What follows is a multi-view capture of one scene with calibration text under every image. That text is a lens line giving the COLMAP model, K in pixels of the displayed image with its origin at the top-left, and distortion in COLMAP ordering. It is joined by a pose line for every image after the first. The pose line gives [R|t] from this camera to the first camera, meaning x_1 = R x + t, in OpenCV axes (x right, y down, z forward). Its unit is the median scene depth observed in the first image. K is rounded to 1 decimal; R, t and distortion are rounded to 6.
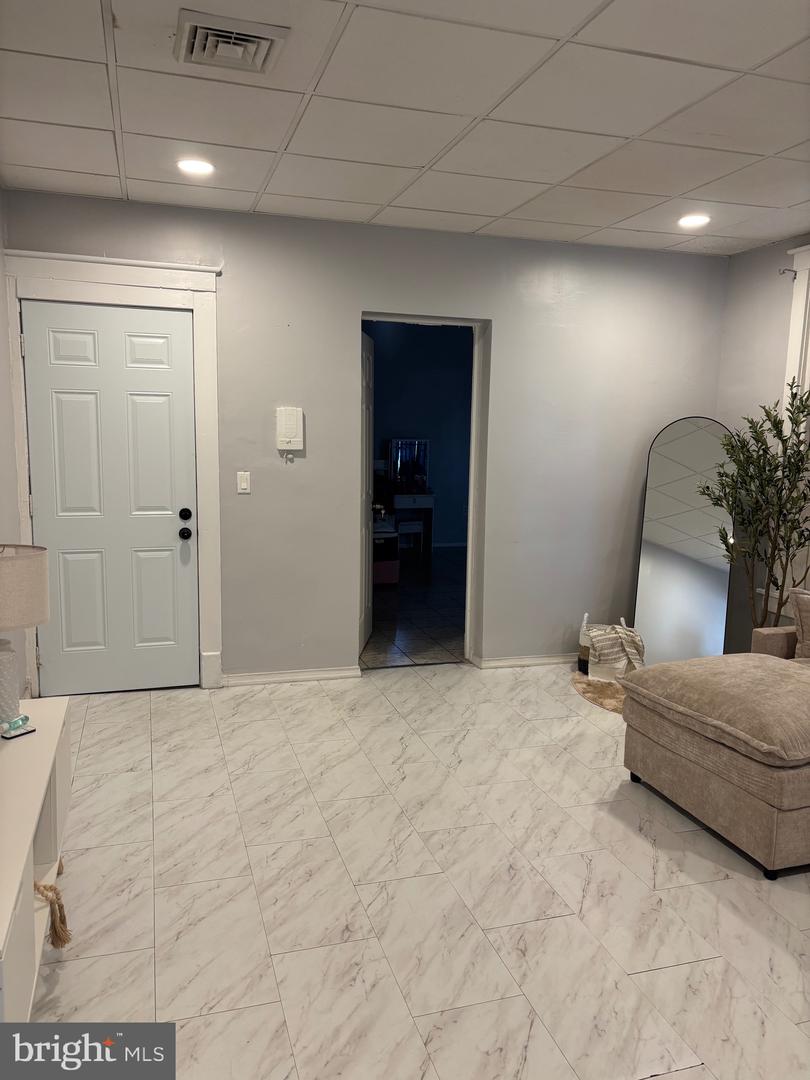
lens RADIAL K [[817.2, 0, 403.6], [0, 817.2, 544.9], [0, 0, 1]] dist [0.046572, -0.025517]
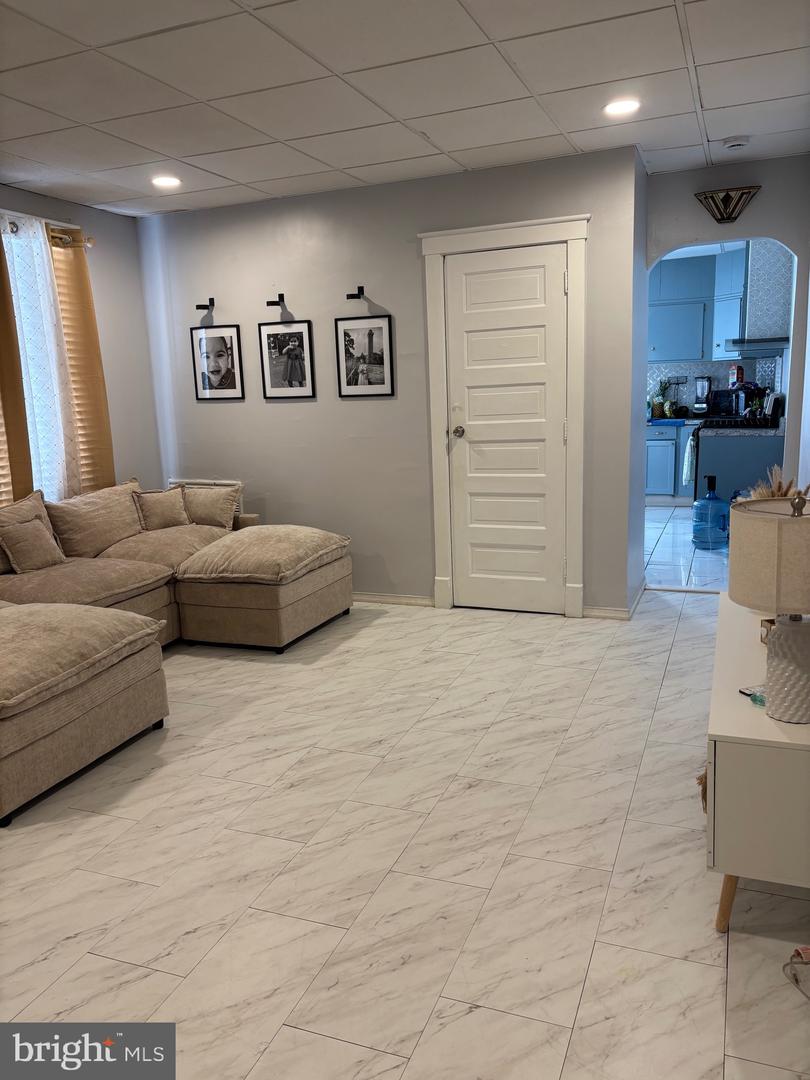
lens RADIAL K [[817.2, 0, 406.1], [0, 817.2, 538.0], [0, 0, 1]] dist [0.046572, -0.025517]
pose [[-0.774924, -0.107566, 0.622834, -0.642925], [0.113144, 0.945887, 0.304131, -0.229111], [-0.621845, 0.306149, -0.720820, 1.659689]]
